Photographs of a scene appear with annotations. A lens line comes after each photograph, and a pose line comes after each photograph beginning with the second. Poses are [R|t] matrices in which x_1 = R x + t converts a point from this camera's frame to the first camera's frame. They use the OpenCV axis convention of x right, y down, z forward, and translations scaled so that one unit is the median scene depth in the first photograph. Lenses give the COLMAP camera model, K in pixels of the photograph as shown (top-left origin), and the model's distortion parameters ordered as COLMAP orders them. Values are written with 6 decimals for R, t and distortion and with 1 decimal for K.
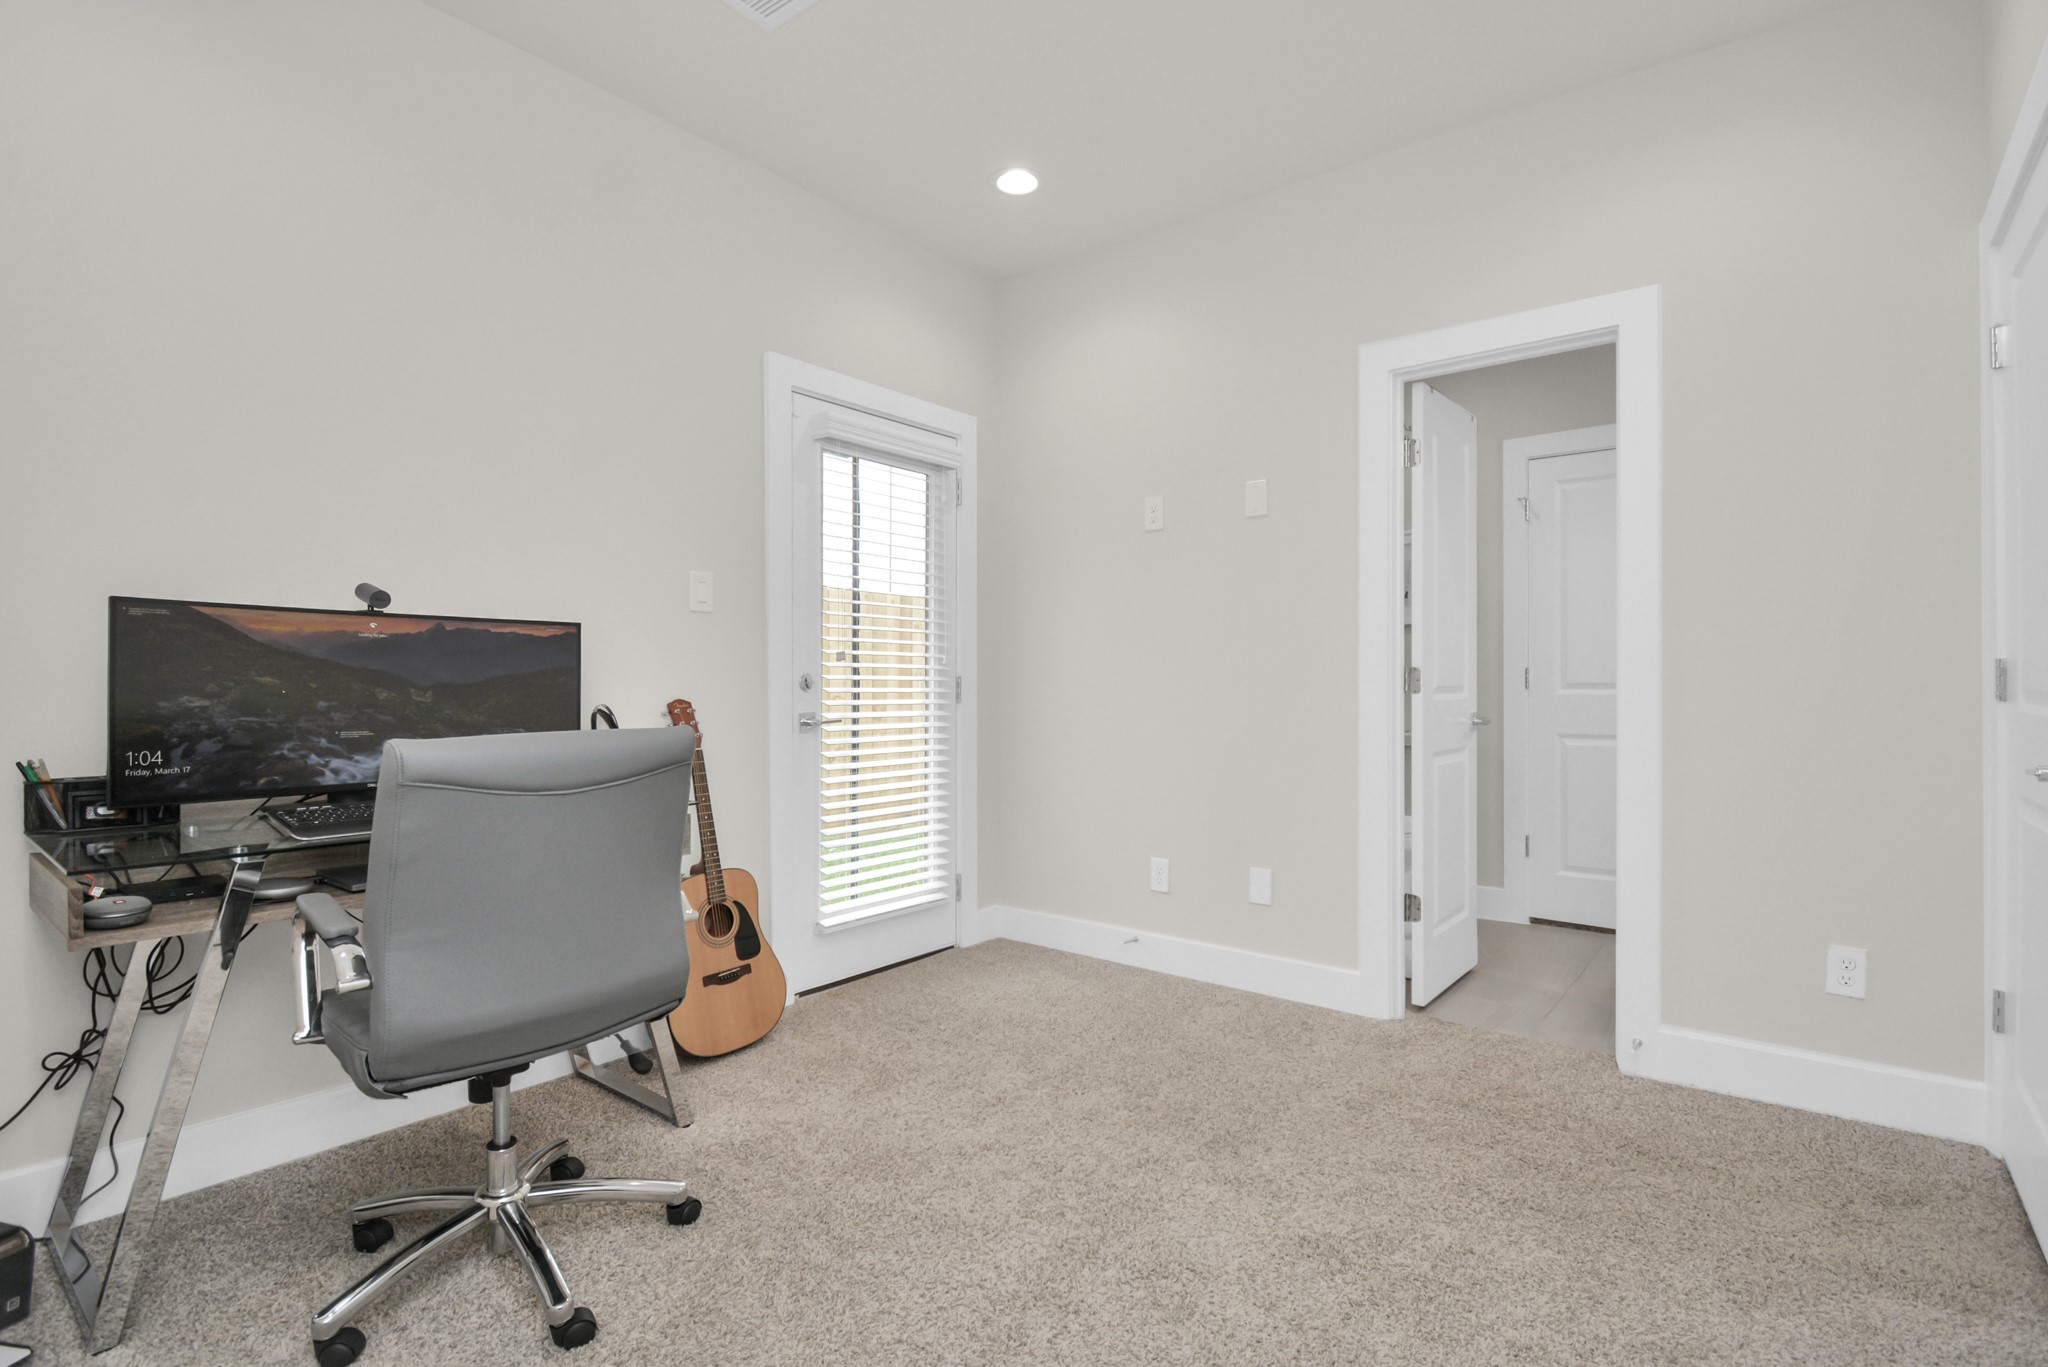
lens RADIAL K [[949.3, 0, 1024.0], [0, 949.3, 683.5], [0, 0, 1]] dist [-0.000316, -0.000728]
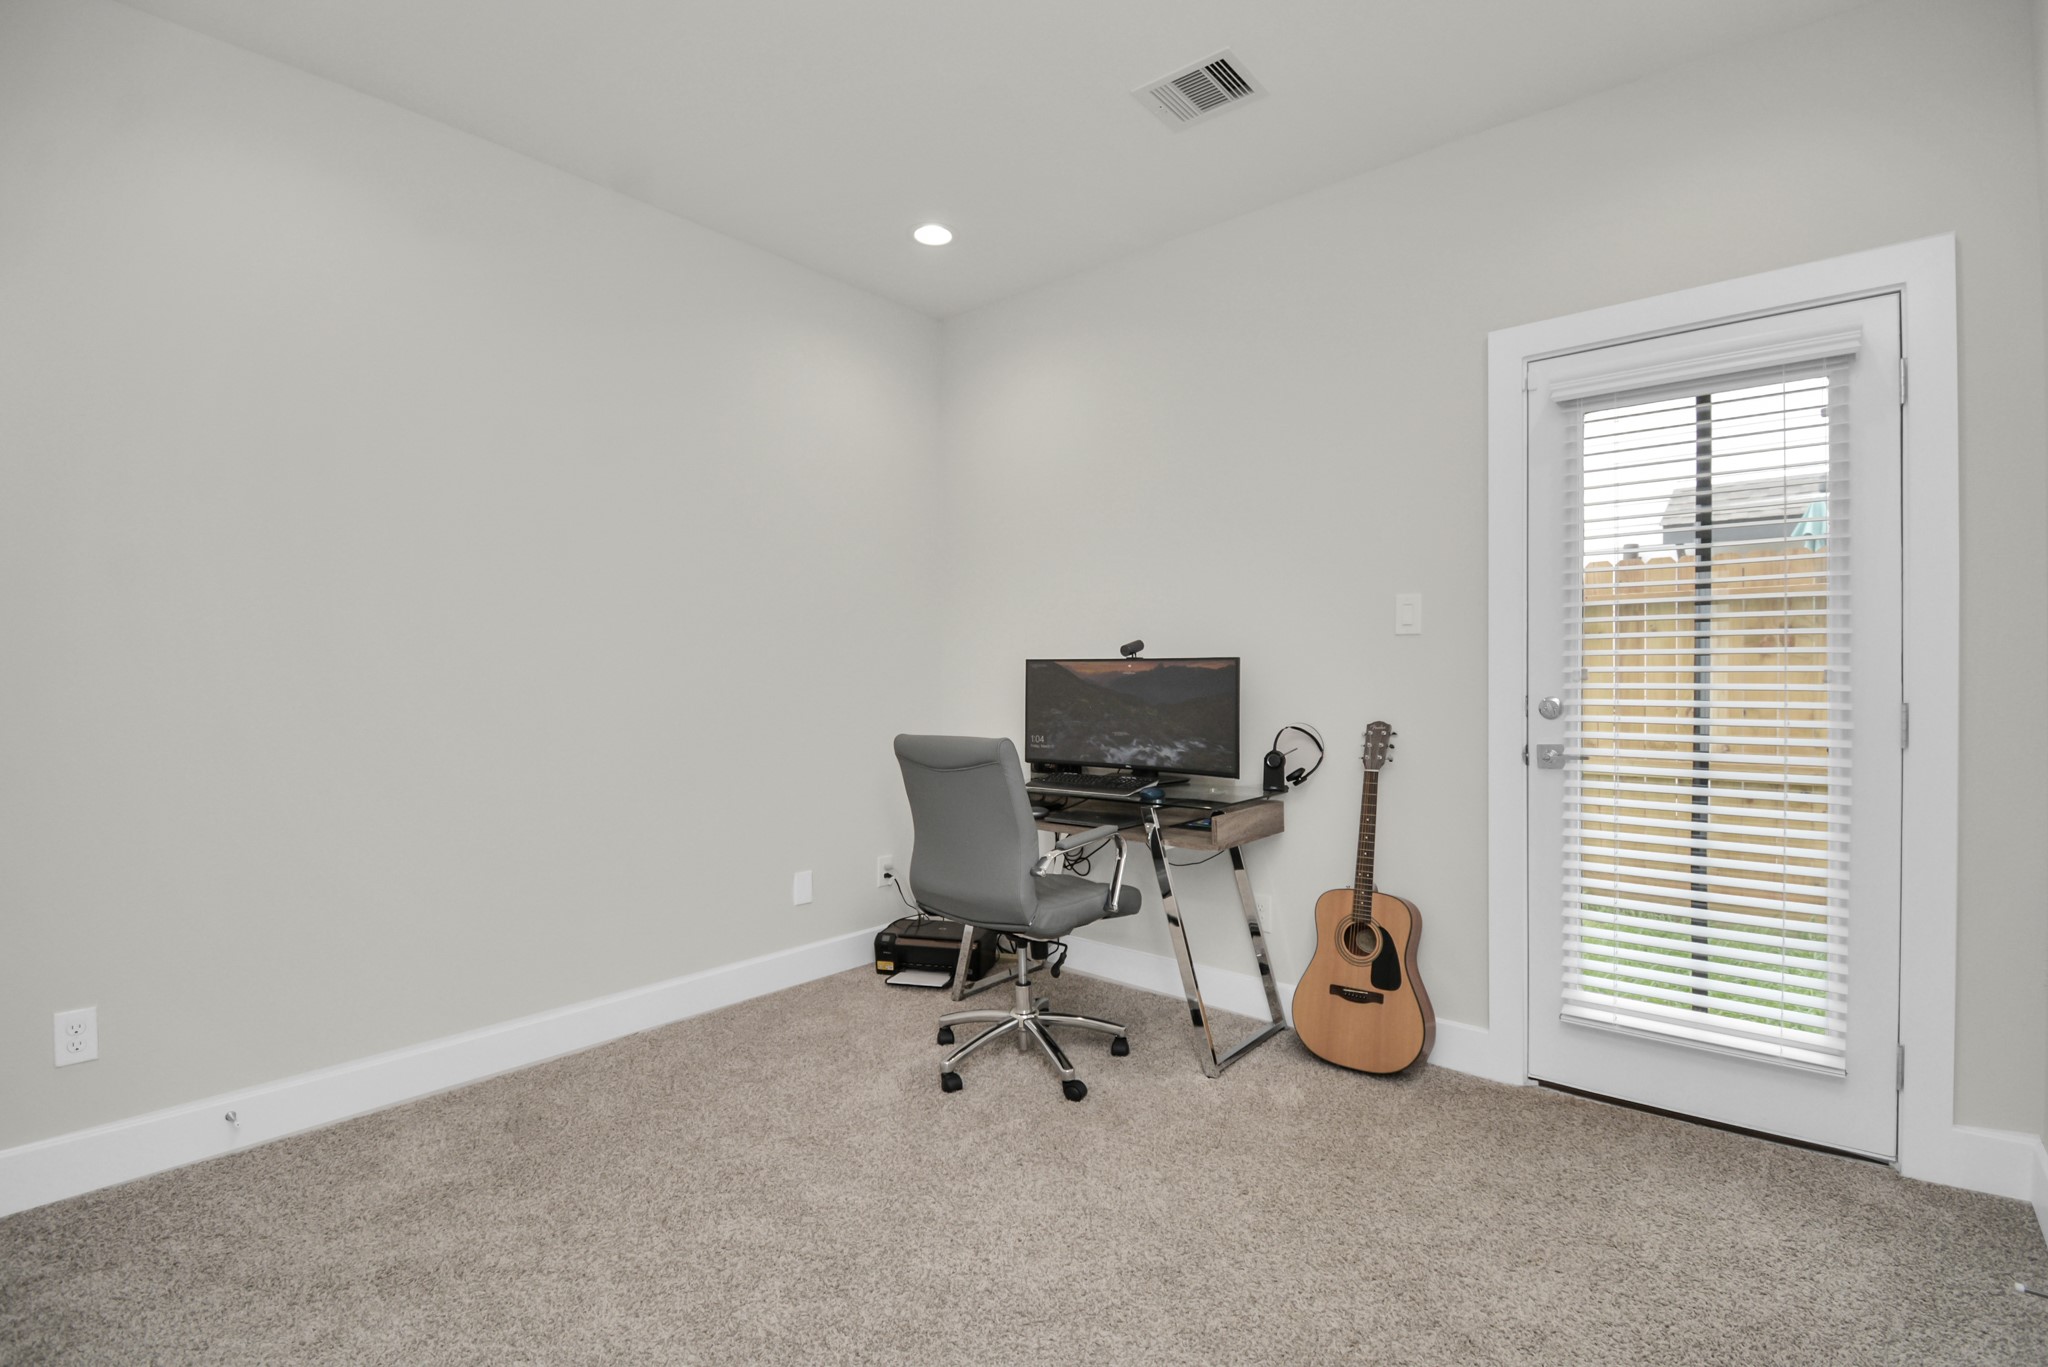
lens RADIAL K [[949.3, 0, 1024.0], [0, 949.3, 683.5], [0, 0, 1]] dist [-0.000316, -0.000728]
pose [[-0.011208, 0.005733, -0.999921, 0.696434], [0.001705, 0.999982, 0.005714, -0.032306], [0.999936, -0.001641, -0.011218, 0.643154]]
